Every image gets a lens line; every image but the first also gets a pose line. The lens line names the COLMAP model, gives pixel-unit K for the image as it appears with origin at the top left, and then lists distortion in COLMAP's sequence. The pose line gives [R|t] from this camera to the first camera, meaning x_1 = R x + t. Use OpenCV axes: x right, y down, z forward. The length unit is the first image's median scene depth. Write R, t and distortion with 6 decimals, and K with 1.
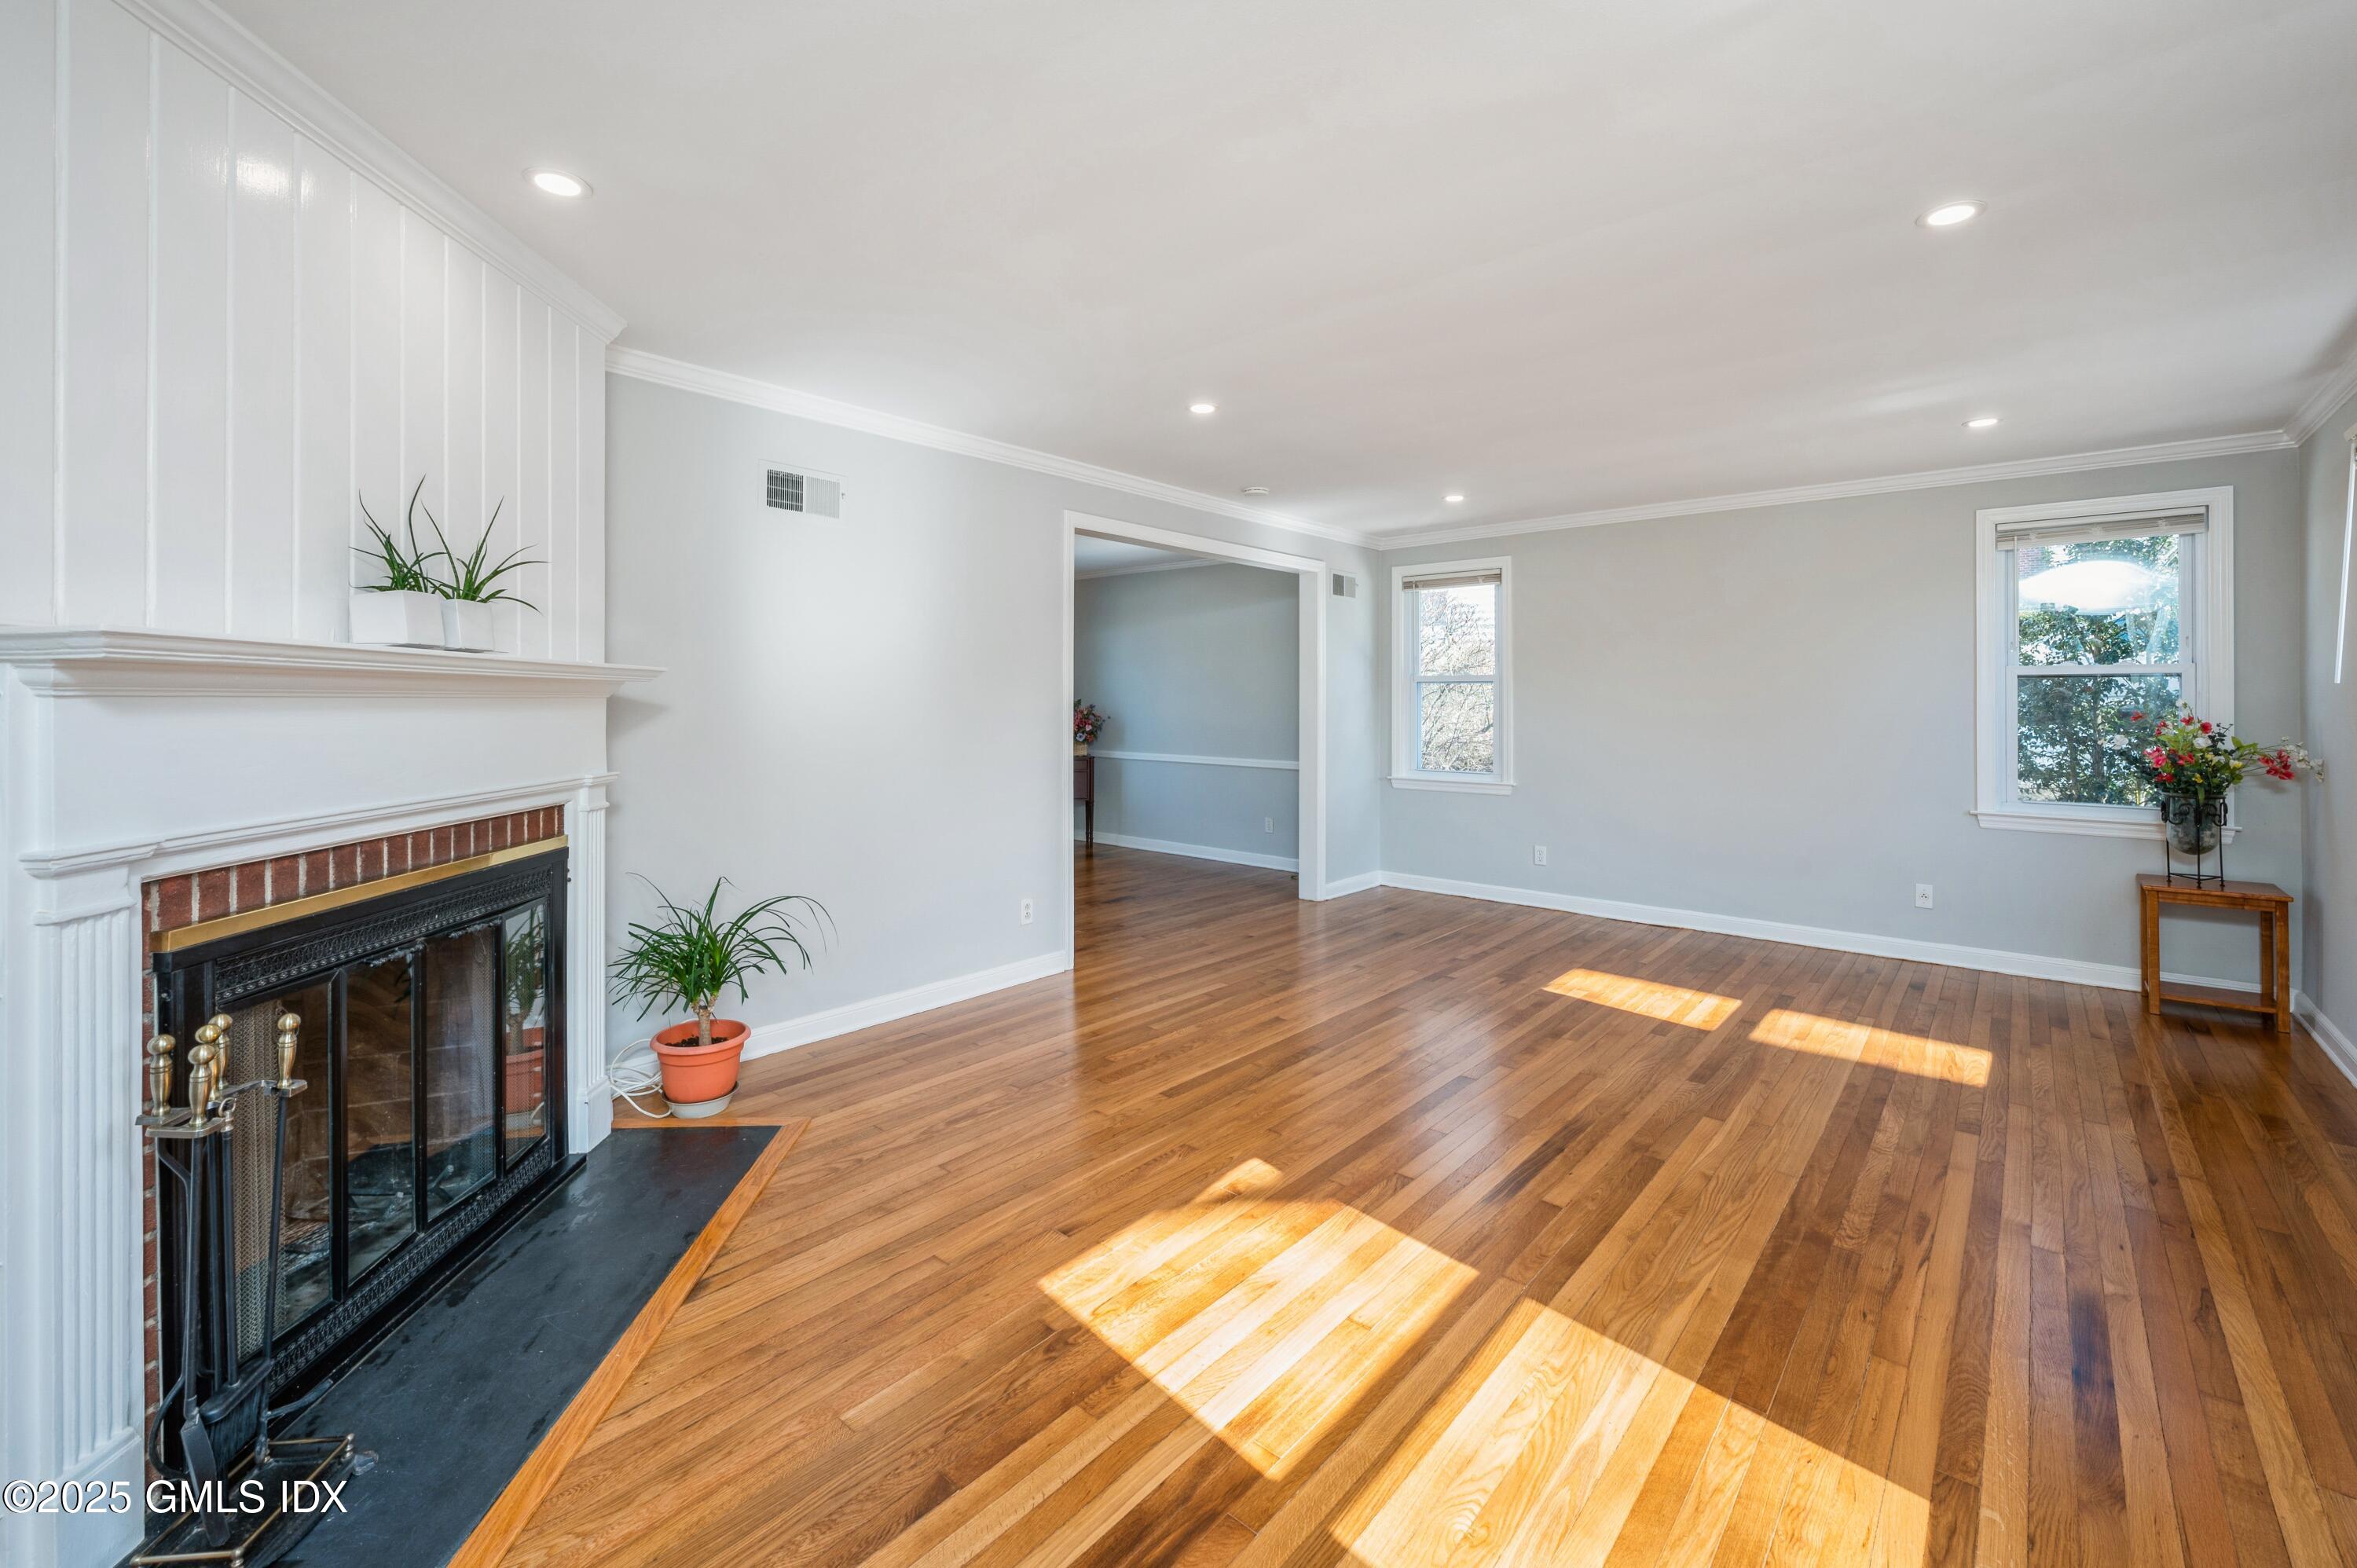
lens RADIAL K [[966.9, 0, 1175.0], [0, 966.9, 678.7], [0, 0, 1]] dist [-0.038423, -0.000098]
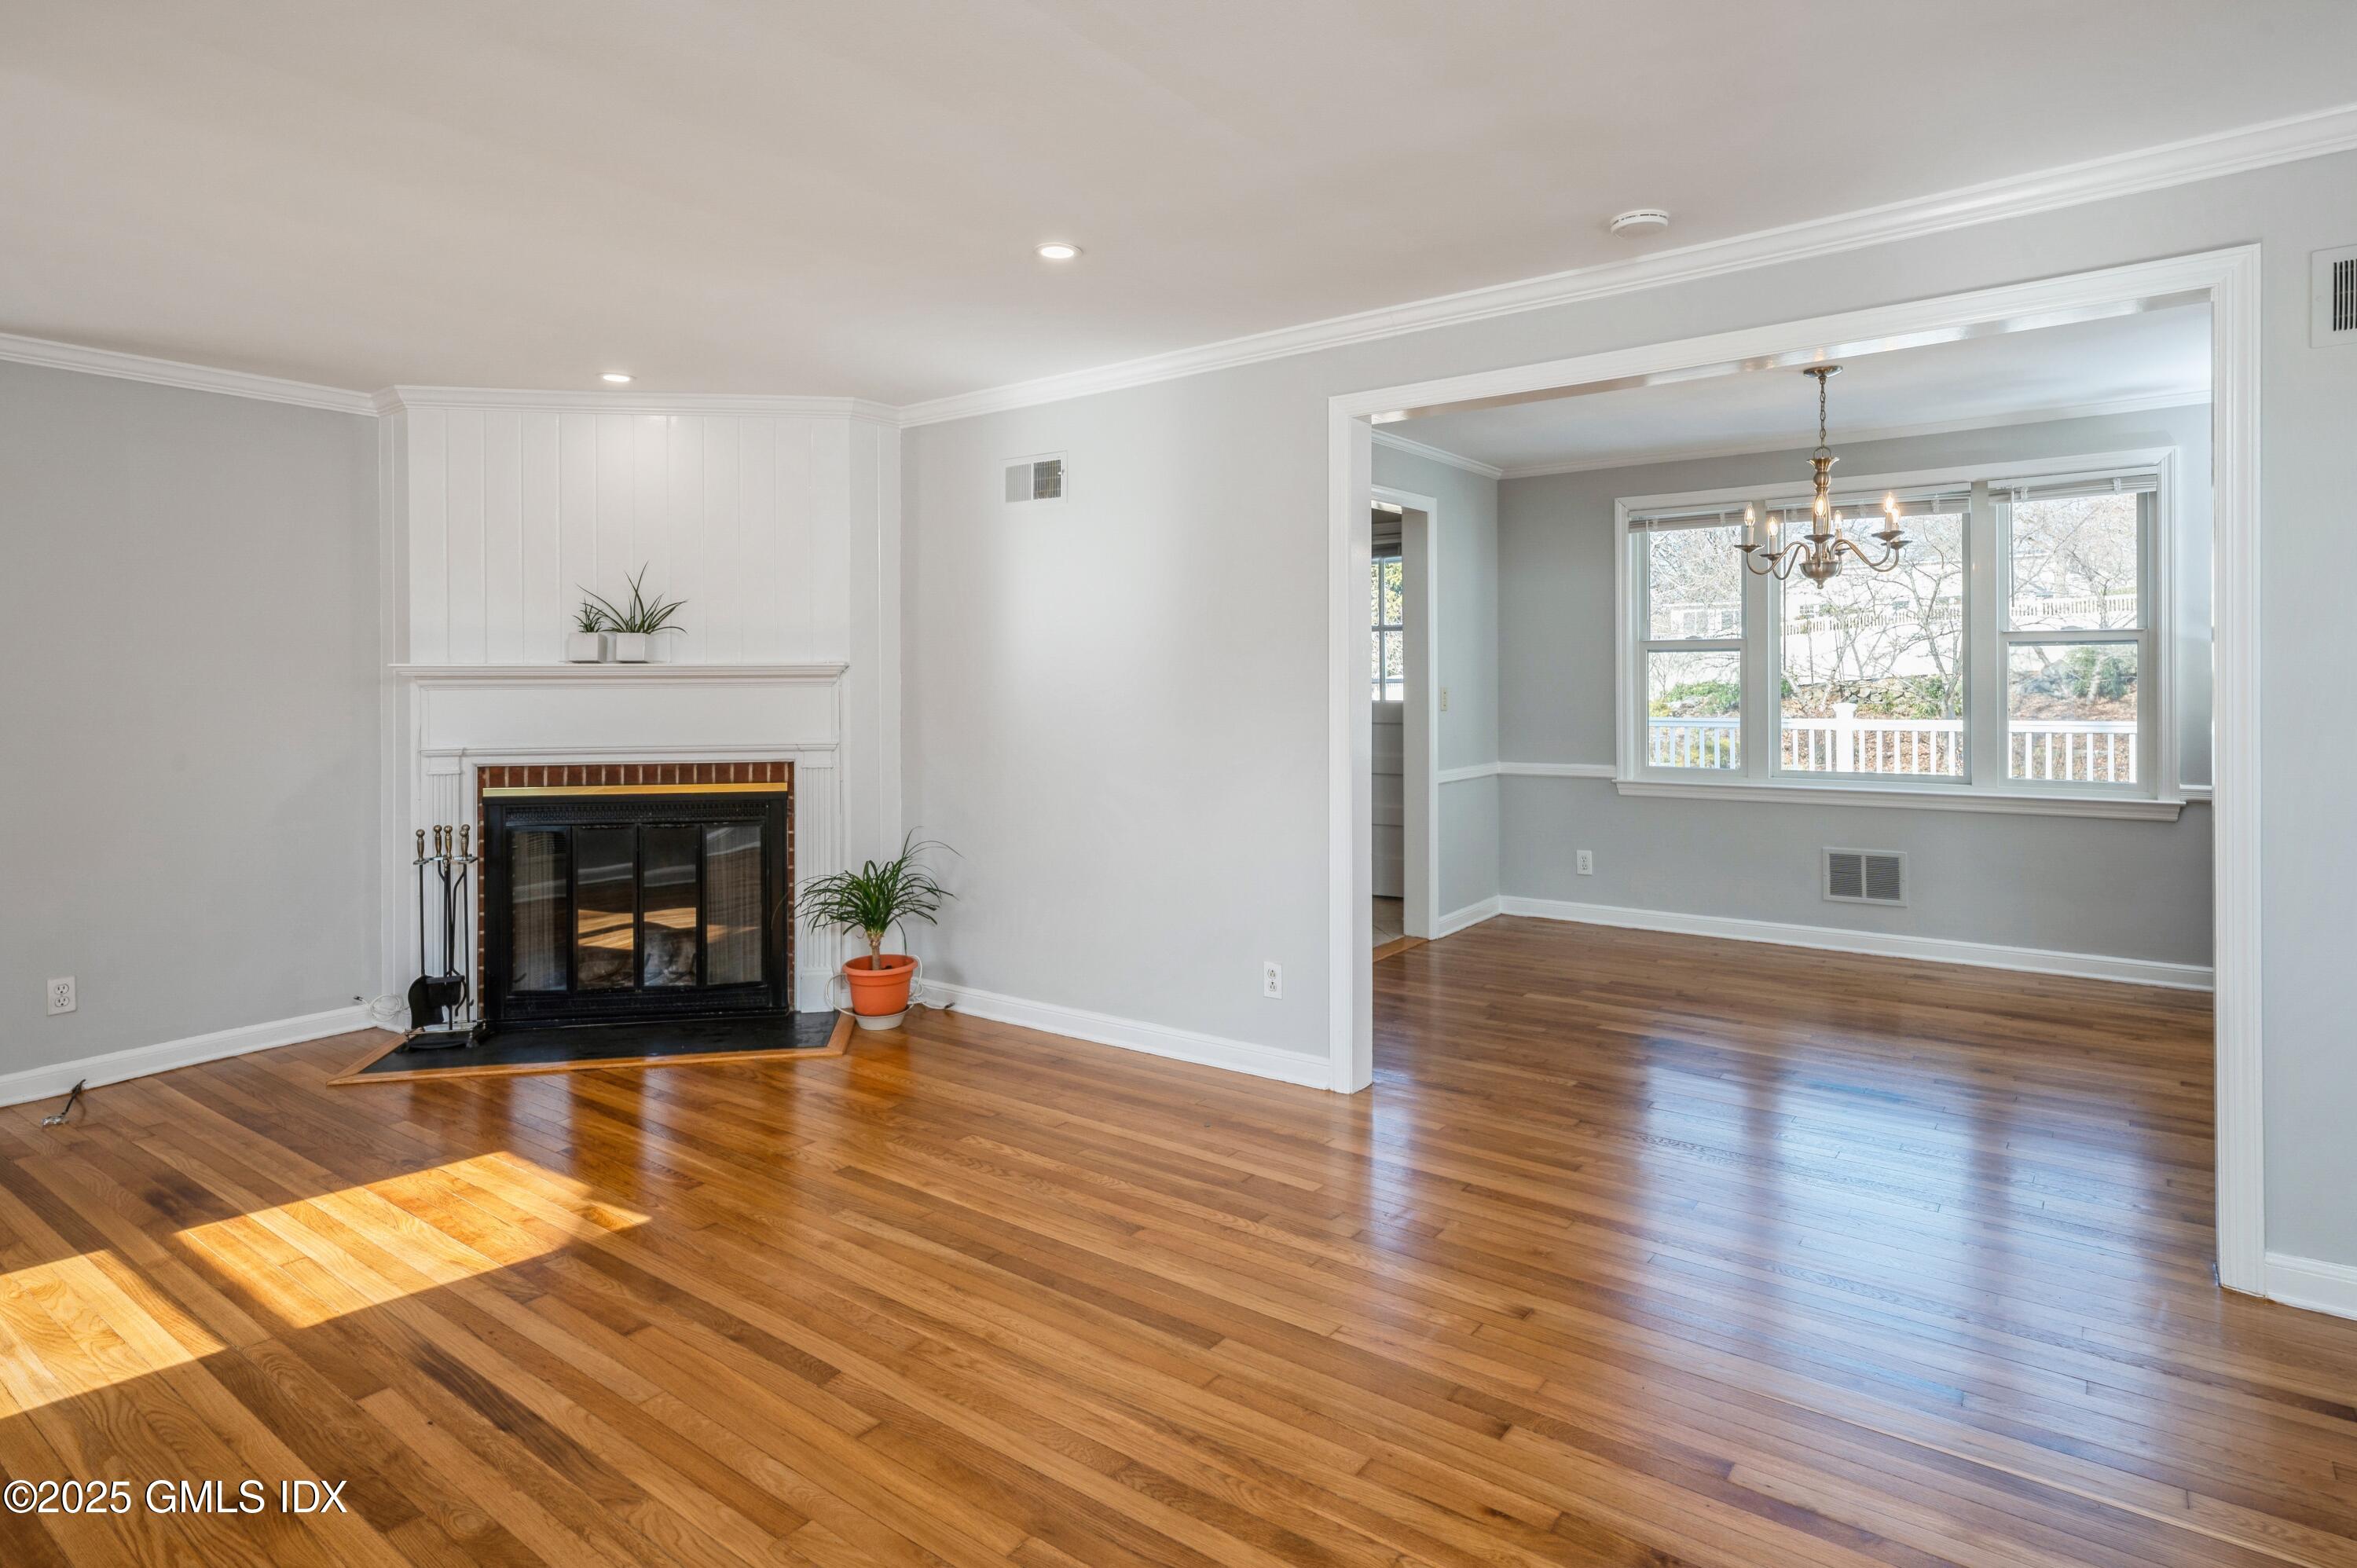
lens RADIAL K [[1251.0, 0, 1169.9], [0, 1251.0, 681.7], [0, 0, 1]] dist [-0.001908, -0.000627]
pose [[0.097185, 0.002993, -0.995262, 1.417797], [0.025763, 0.999653, 0.005522, 0.019555], [0.994933, -0.026178, 0.097074, 1.542480]]
